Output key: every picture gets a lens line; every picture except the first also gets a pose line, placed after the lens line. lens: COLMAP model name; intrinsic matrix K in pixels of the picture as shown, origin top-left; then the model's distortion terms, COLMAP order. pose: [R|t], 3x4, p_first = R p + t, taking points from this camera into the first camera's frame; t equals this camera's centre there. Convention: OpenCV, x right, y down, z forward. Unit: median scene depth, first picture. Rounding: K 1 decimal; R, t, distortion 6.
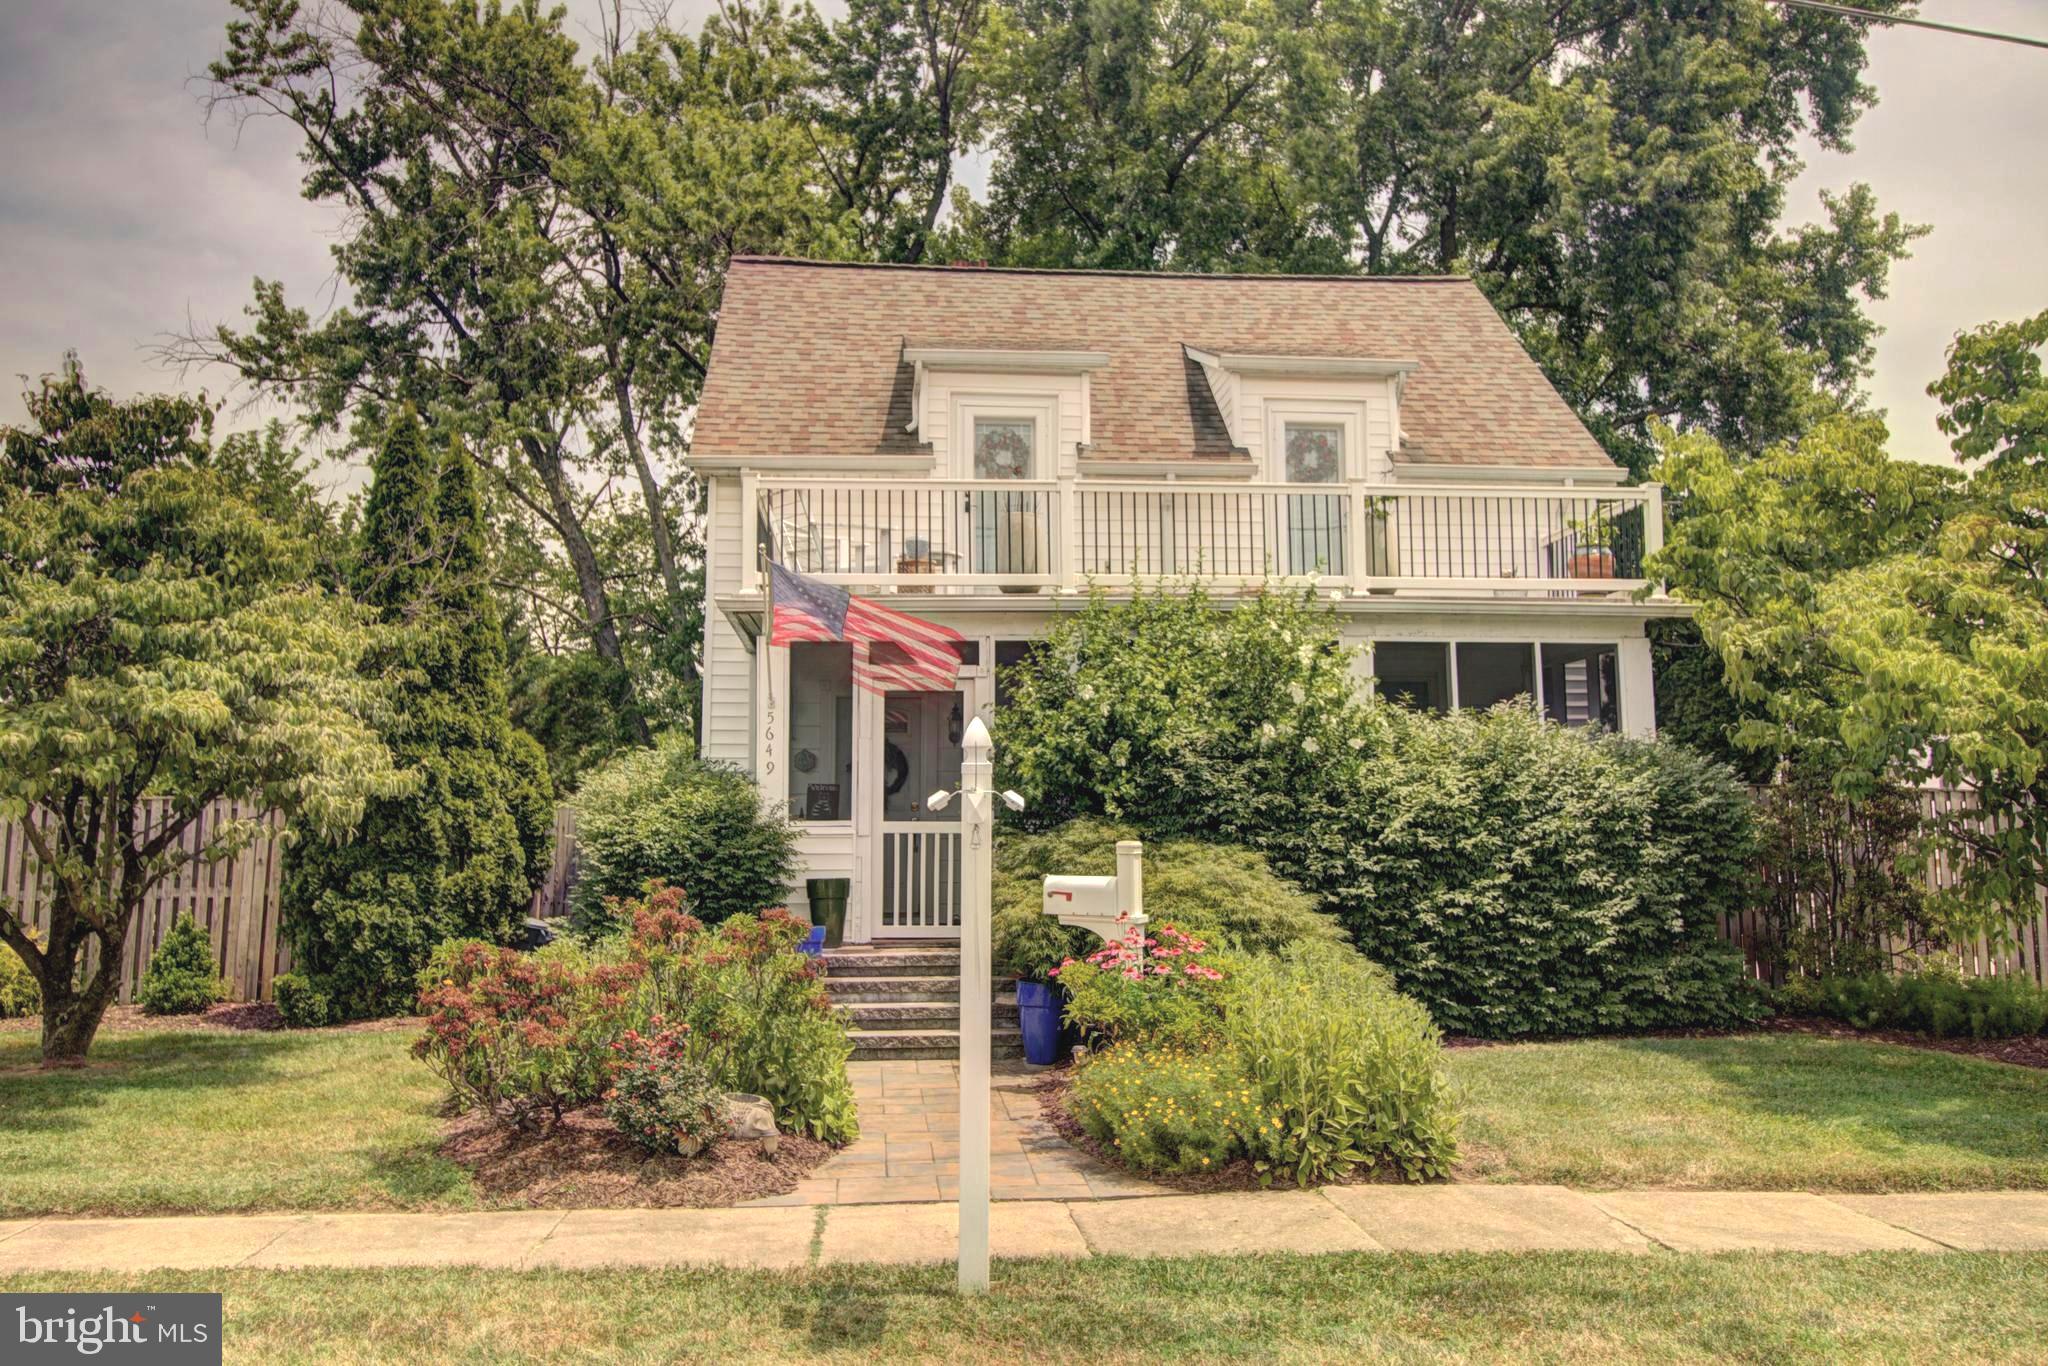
lens RADIAL K [[1603.7, 0, 1014.7], [0, 1603.7, 685.6], [0, 0, 1]] dist [-0.001239, 0.007919]
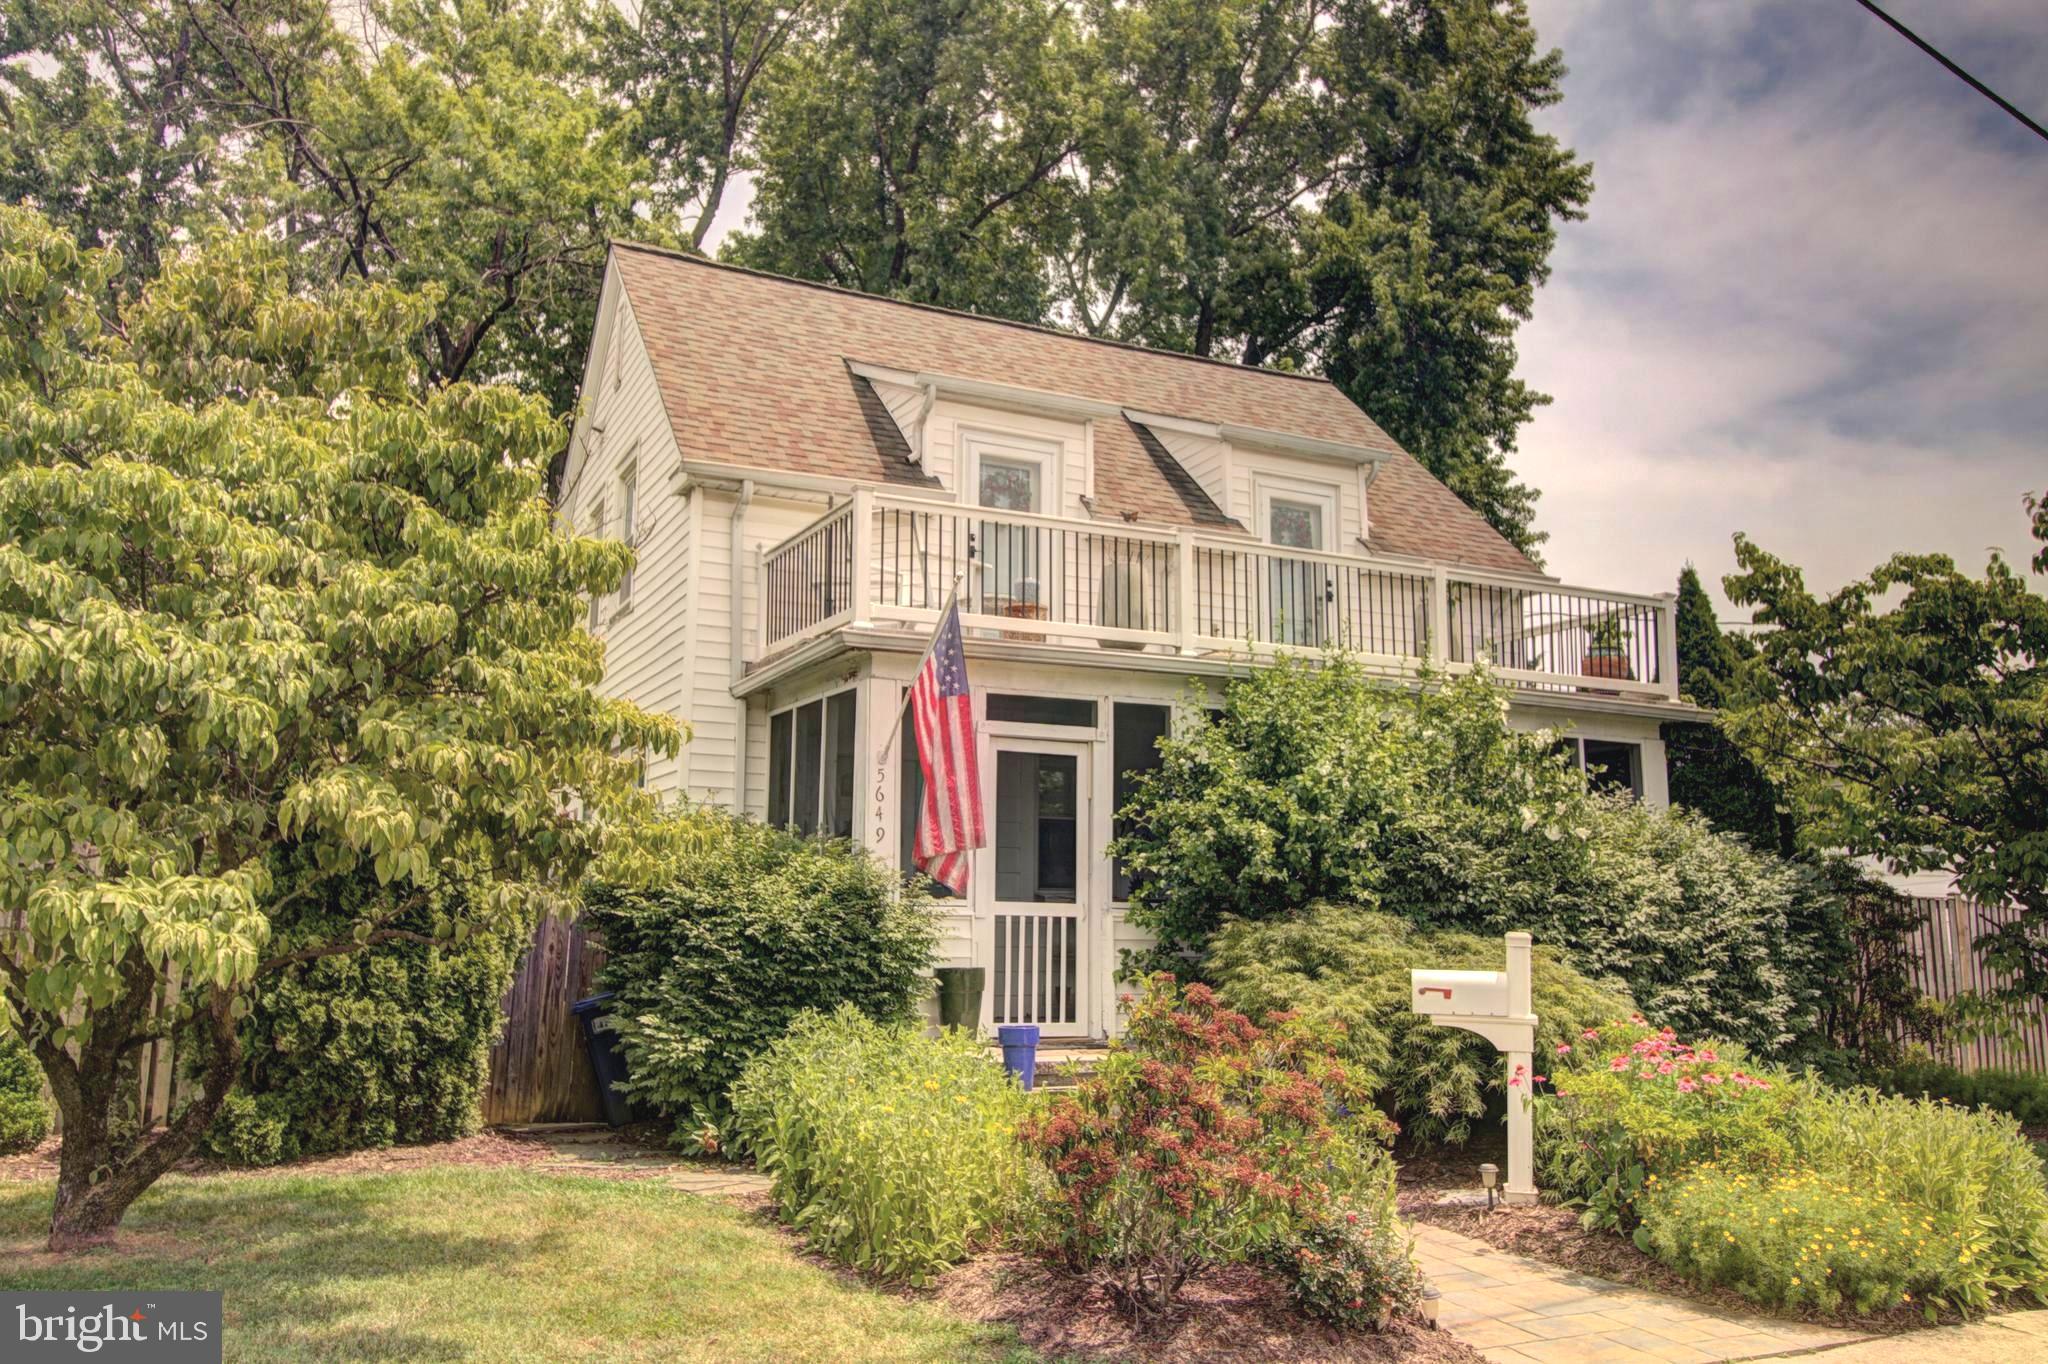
lens RADIAL K [[1603.7, 0, 1026.3], [0, 1603.7, 678.7], [0, 0, 1]] dist [-0.001239, 0.007919]
pose [[0.933982, 0.069936, 0.350408, -0.377695], [-0.051175, 0.996730, -0.062530, 0.017902], [-0.353635, 0.040470, 0.934507, 0.178244]]
